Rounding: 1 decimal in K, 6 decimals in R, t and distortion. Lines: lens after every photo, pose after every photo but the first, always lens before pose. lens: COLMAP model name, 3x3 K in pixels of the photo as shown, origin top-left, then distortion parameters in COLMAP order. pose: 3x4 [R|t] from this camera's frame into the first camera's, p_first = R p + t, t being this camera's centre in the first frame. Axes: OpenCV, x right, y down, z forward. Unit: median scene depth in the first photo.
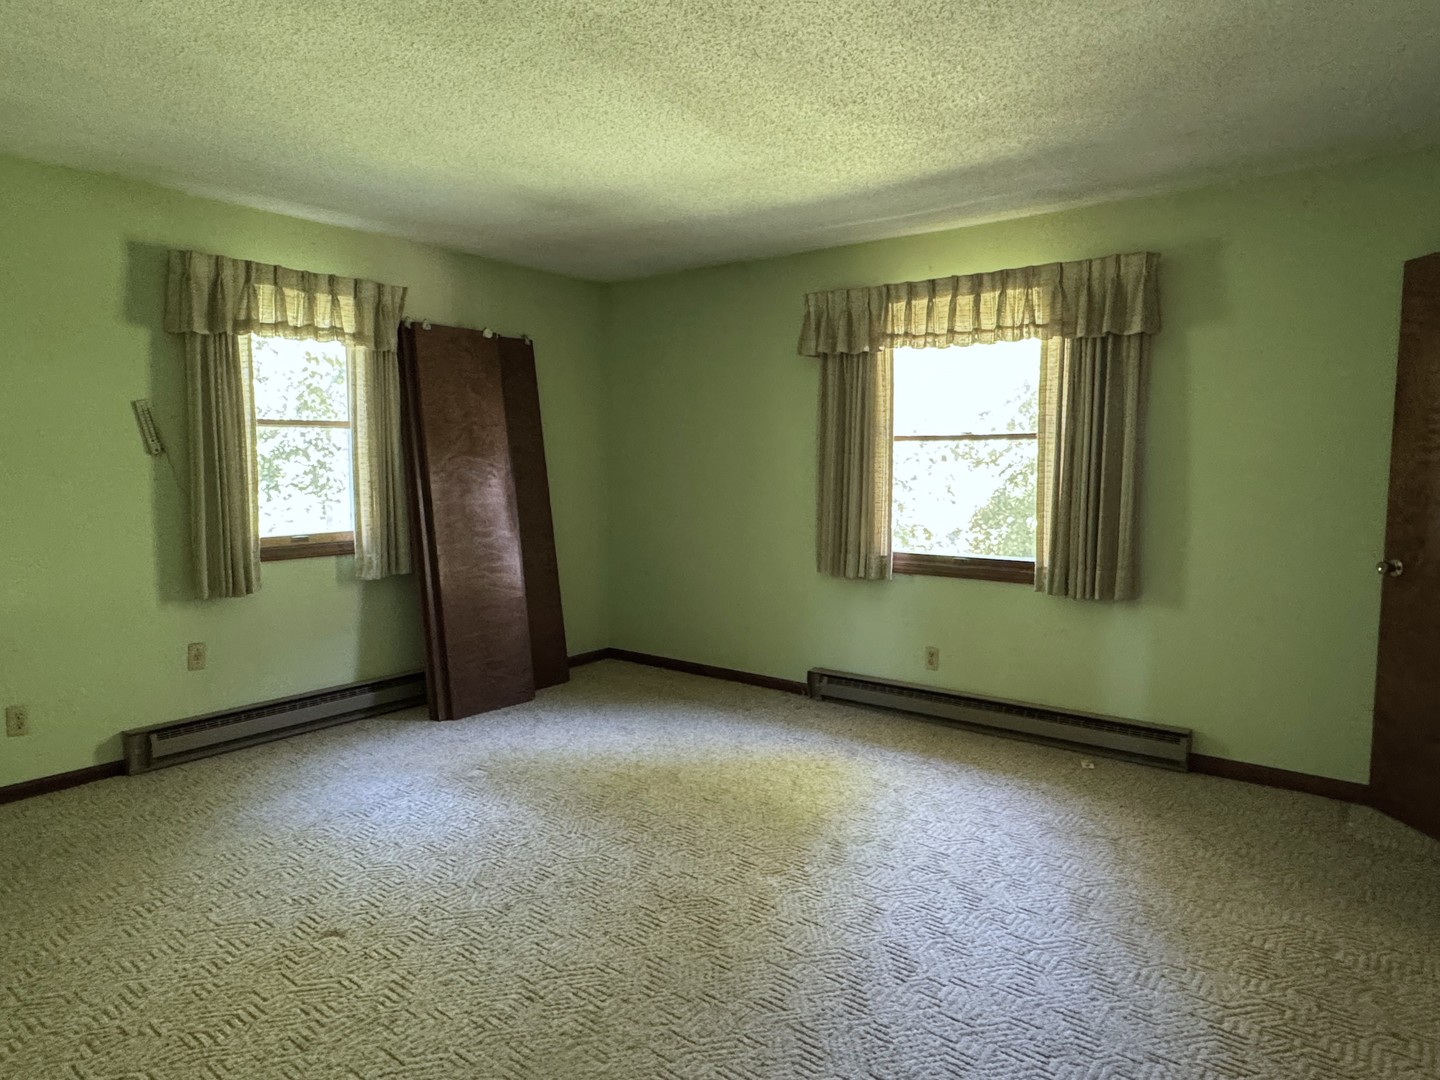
lens RADIAL K [[891.6, 0, 695.2], [0, 891.6, 542.1], [0, 0, 1]] dist [0.000068, -0.002184]
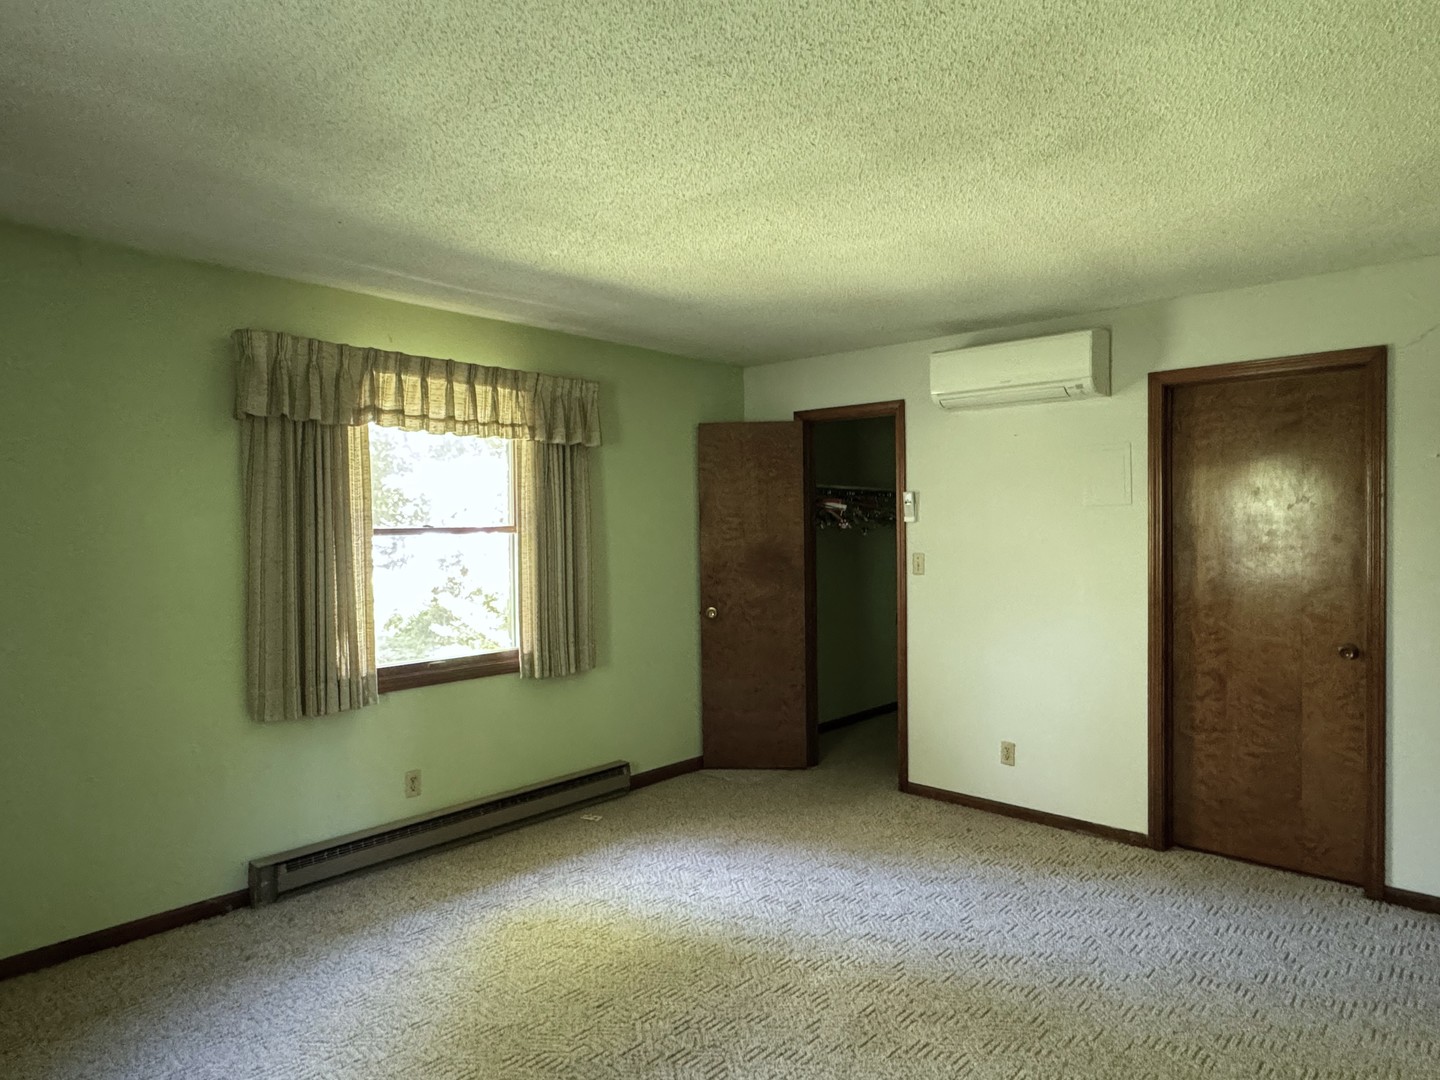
lens RADIAL K [[891.6, 0, 694.2], [0, 891.6, 535.8], [0, 0, 1]] dist [0.000068, -0.002184]
pose [[0.074090, -0.011153, 0.997189, -0.641266], [0.108233, 0.994121, 0.003077, -0.091621], [-0.991361, 0.107700, 0.074862, 0.710043]]
